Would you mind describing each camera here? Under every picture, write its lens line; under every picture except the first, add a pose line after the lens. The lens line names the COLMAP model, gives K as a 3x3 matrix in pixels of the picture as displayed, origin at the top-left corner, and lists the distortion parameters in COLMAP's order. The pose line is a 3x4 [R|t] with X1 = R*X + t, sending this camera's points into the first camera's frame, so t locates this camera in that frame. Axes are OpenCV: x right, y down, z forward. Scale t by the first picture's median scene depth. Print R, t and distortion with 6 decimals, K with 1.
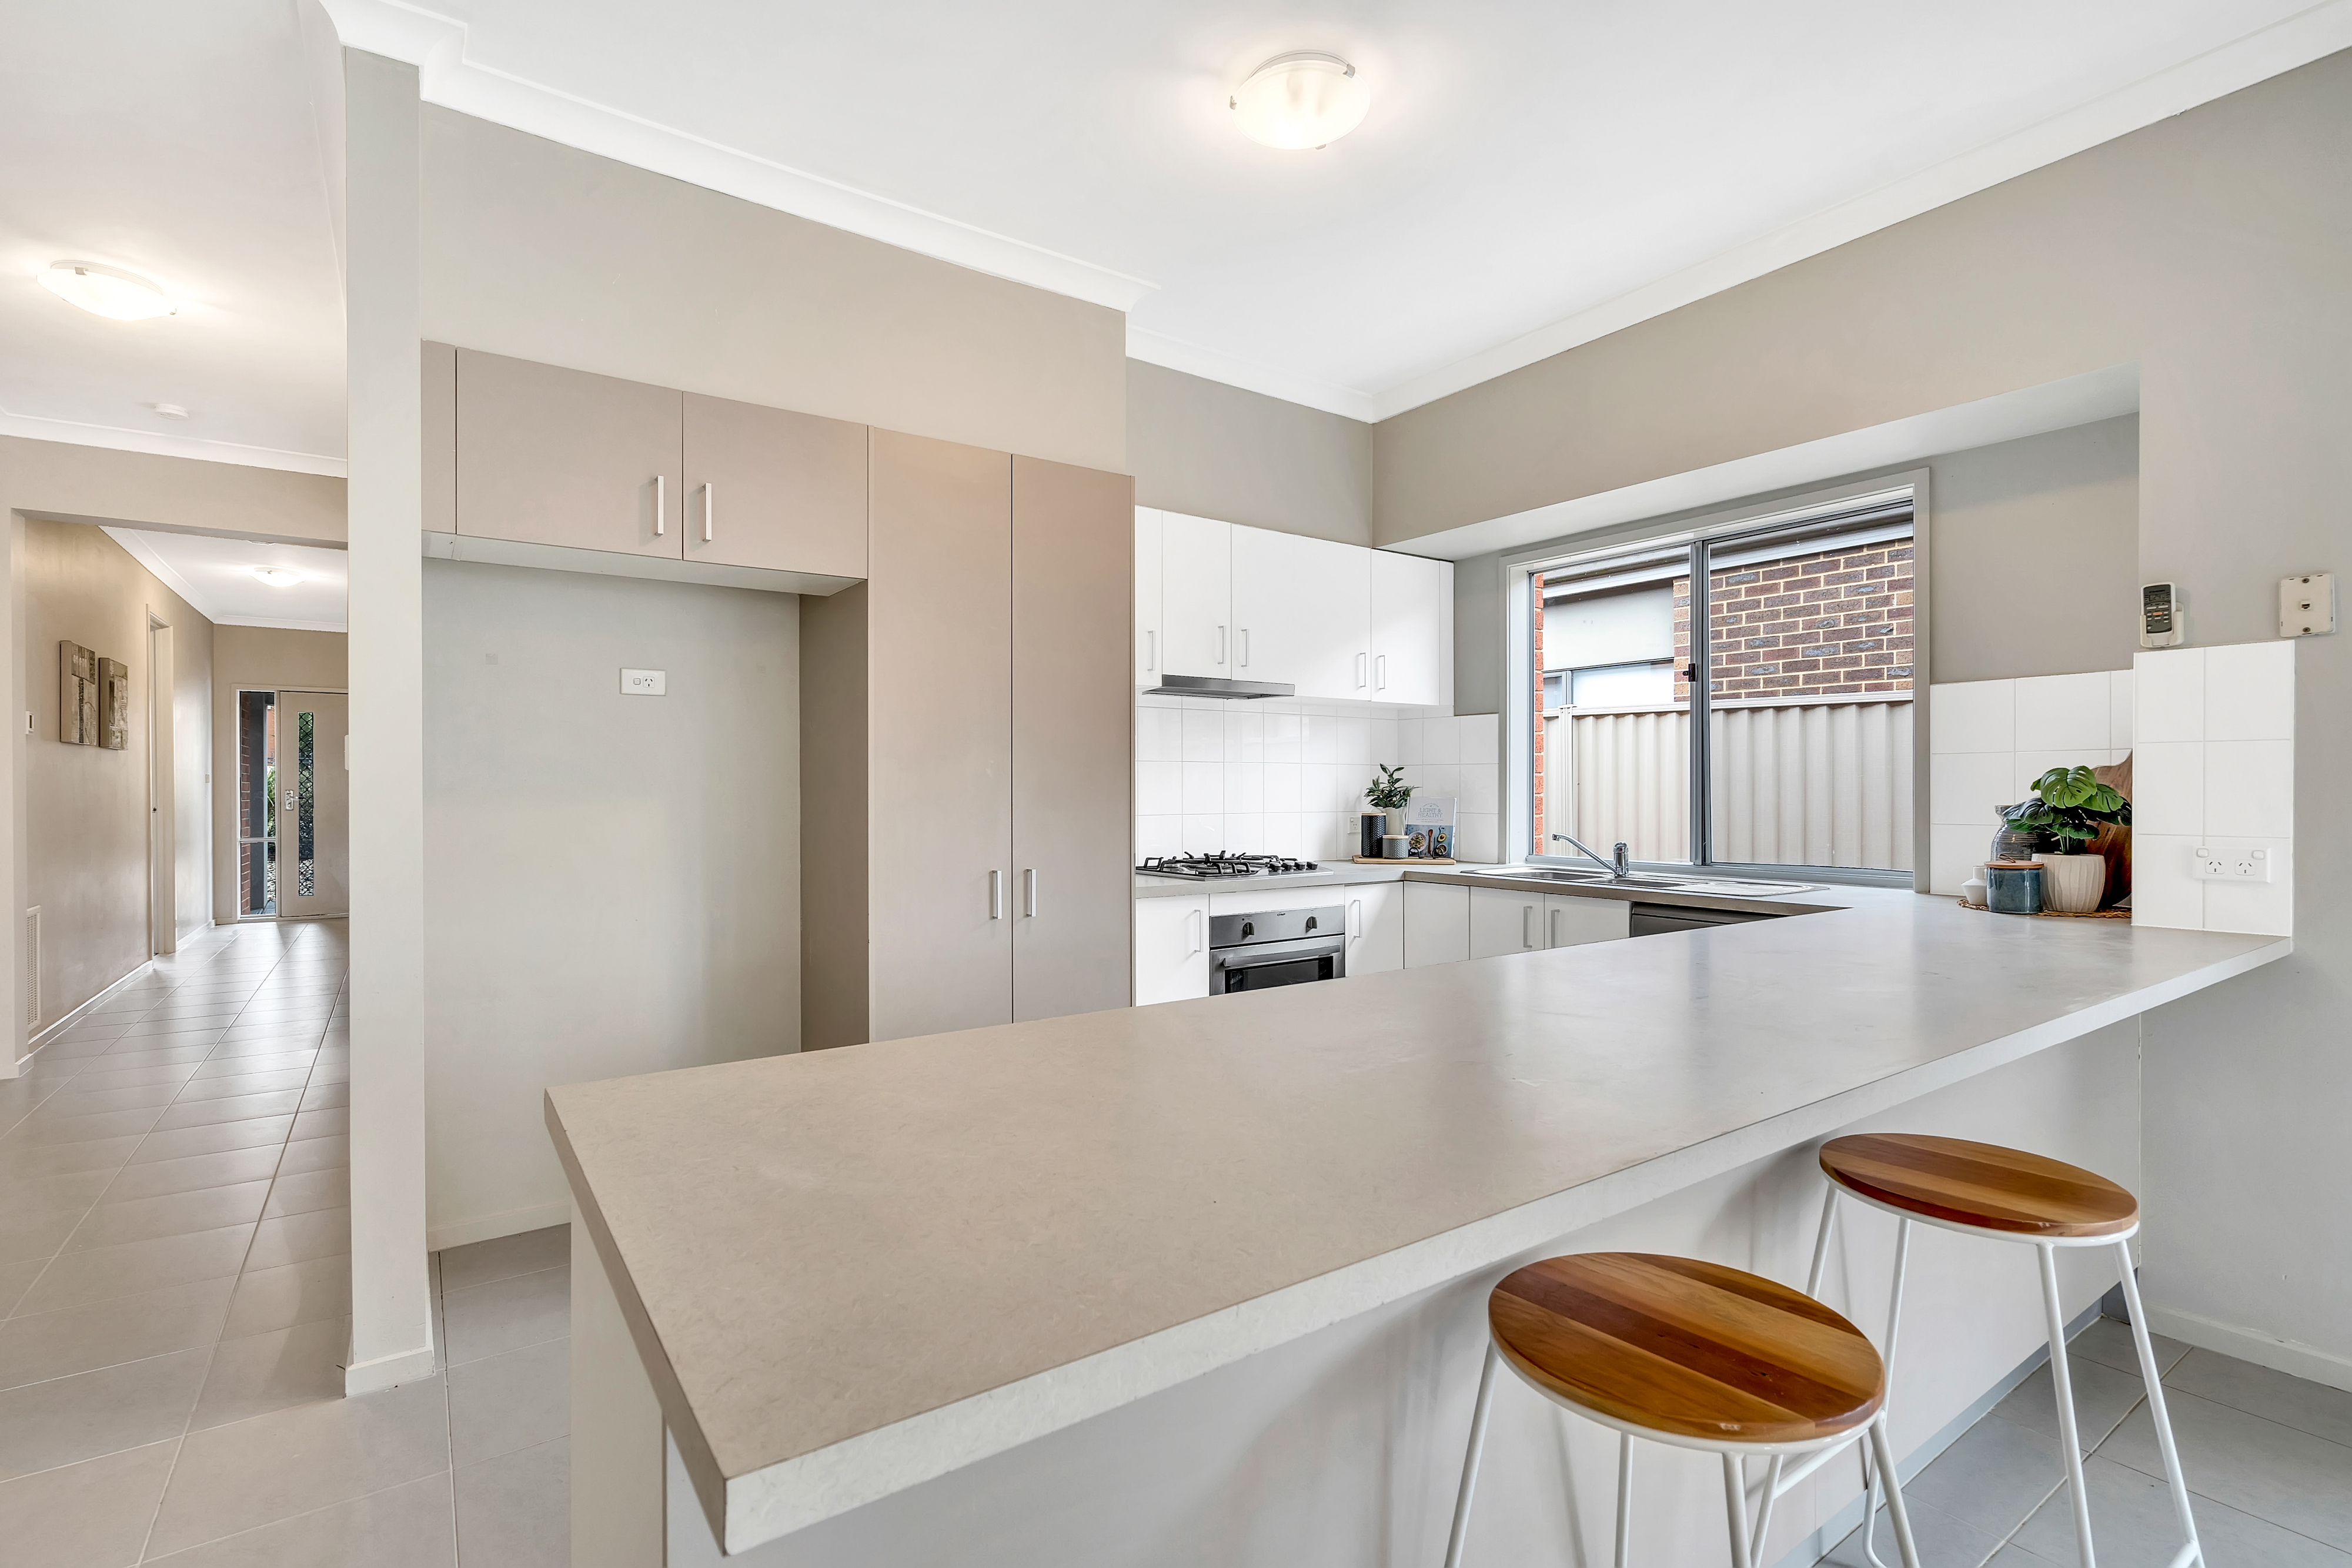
lens RADIAL K [[1083.7, 0, 1172.7], [0, 1083.7, 793.7], [0, 0, 1]] dist [0.000249, 0.000439]
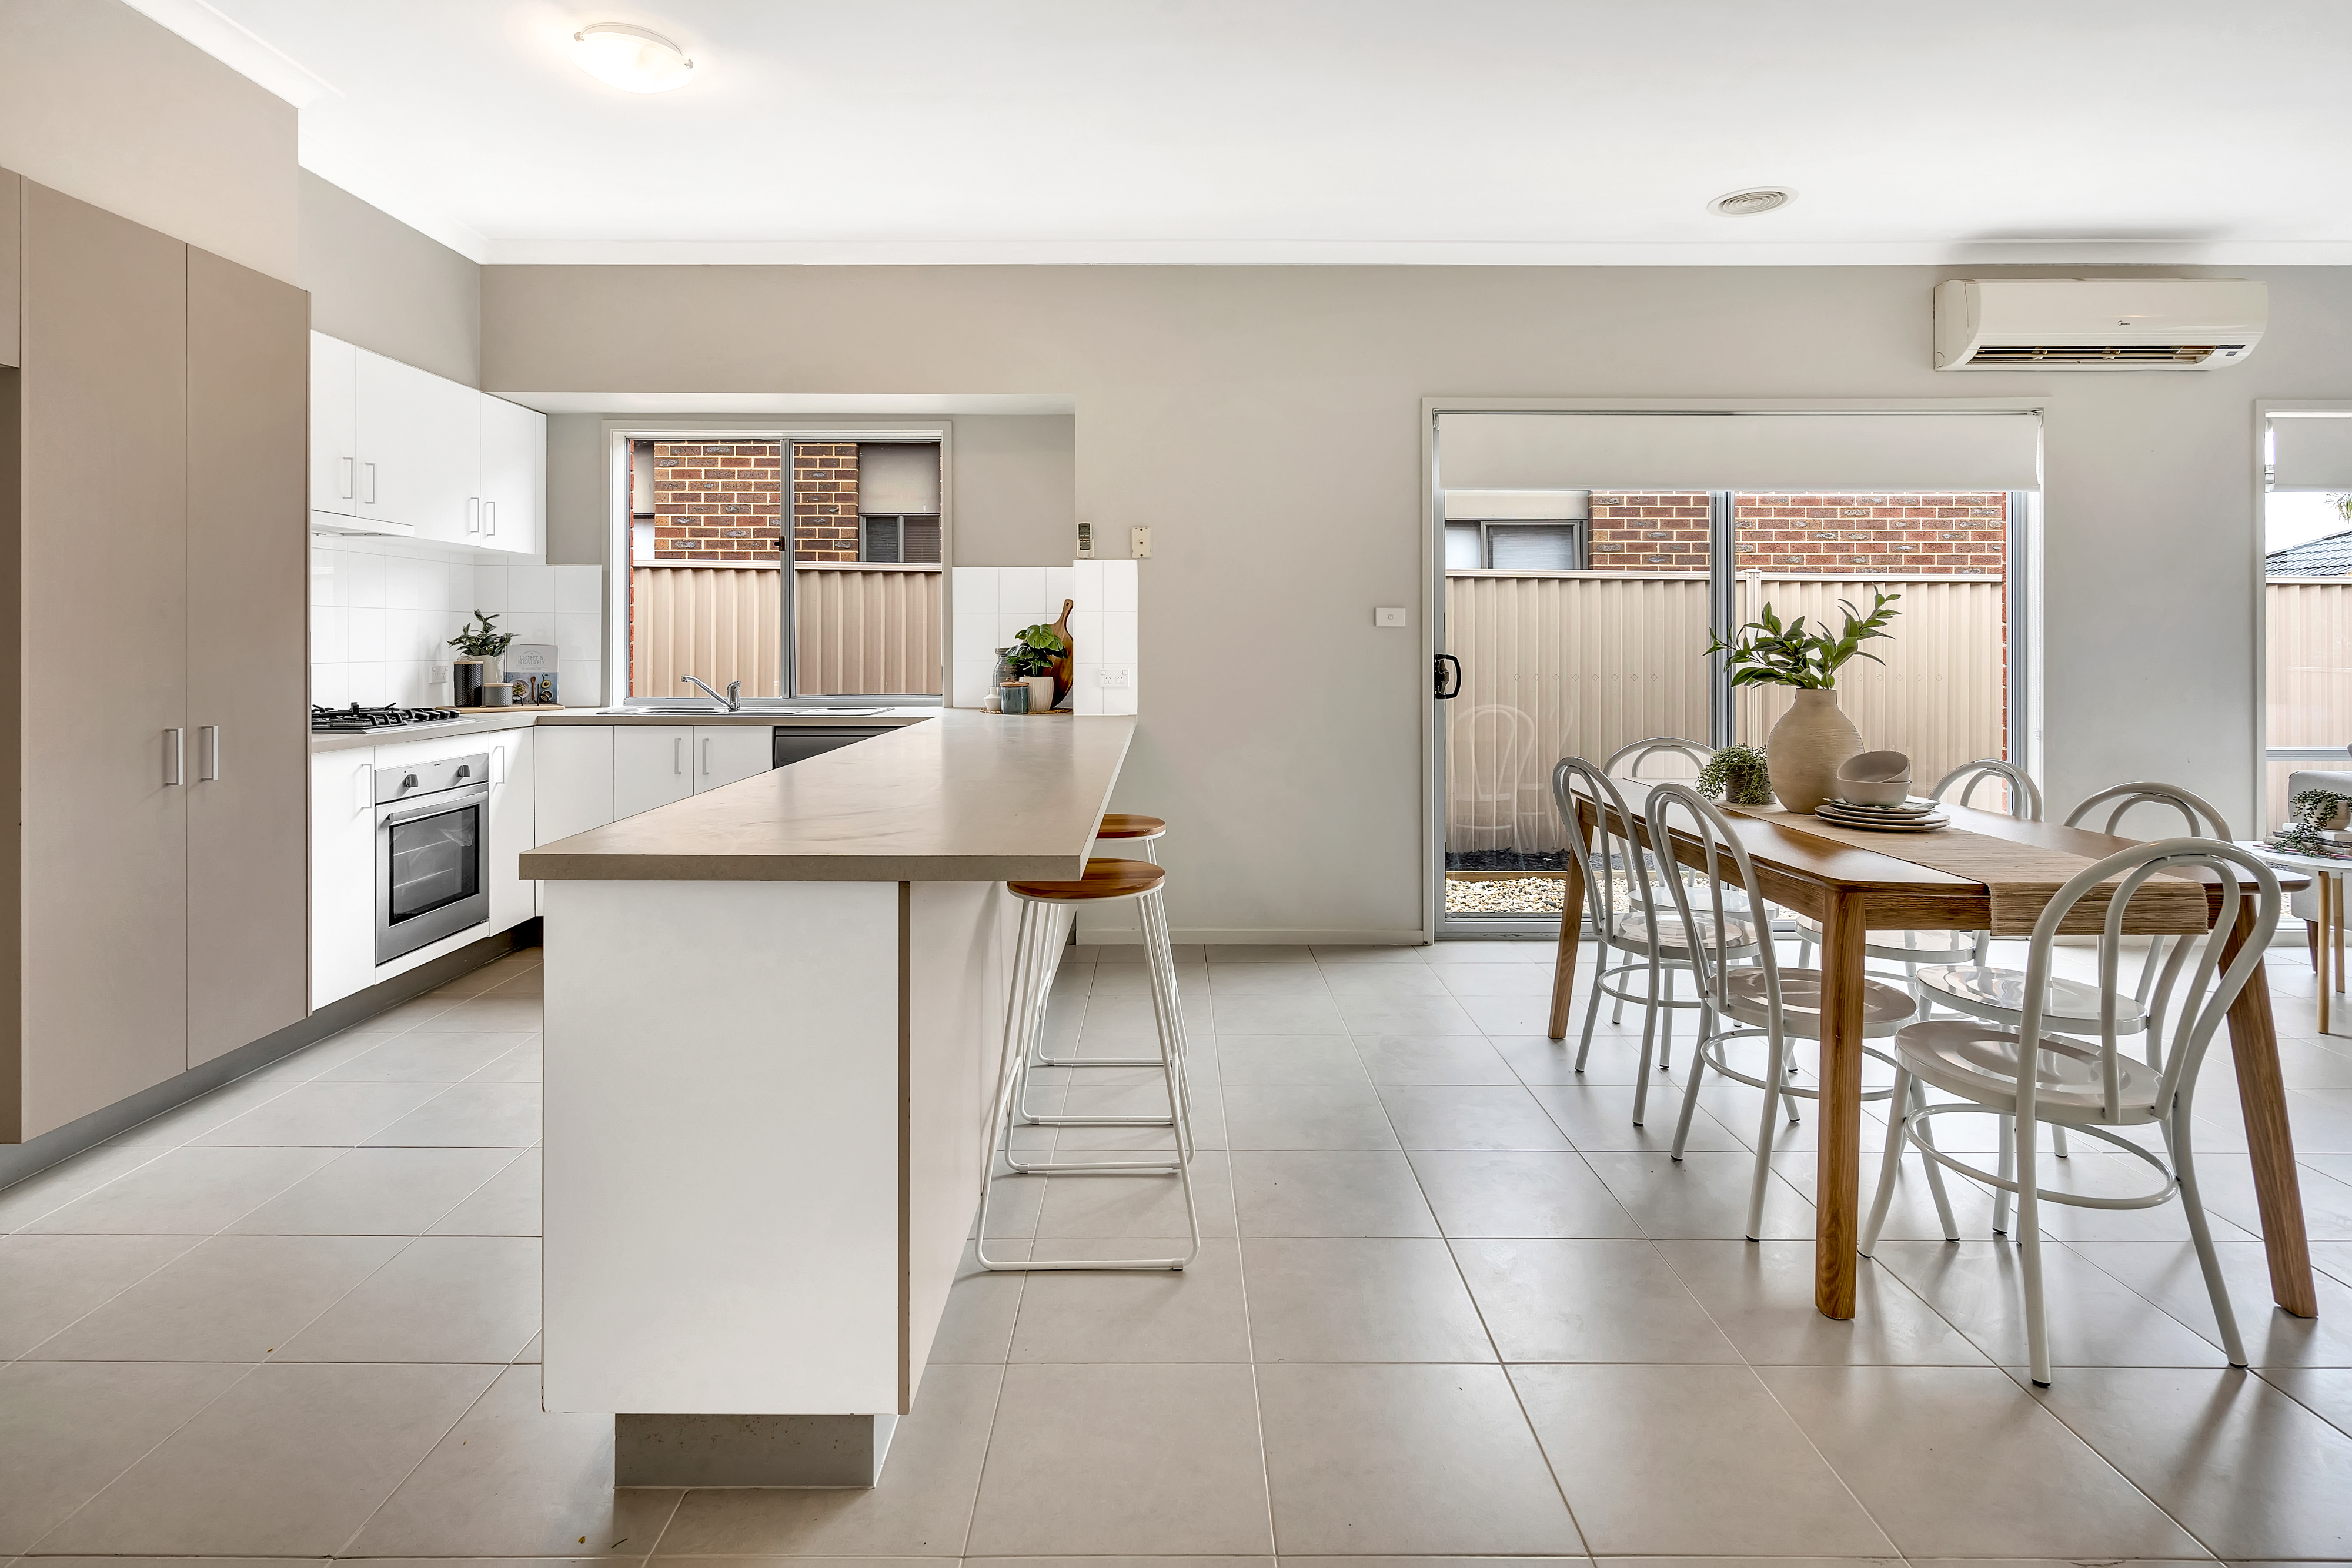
lens RADIAL K [[1183.6, 0, 1173.4], [0, 1183.6, 639.1], [0, 0, 1]] dist [-0.002293, -0.000235]
pose [[0.570552, 0.002815, 0.821256, -0.348458], [0.001315, 0.999990, -0.004341, 0.003939], [-0.821260, 0.003557, 0.570543, -0.132159]]
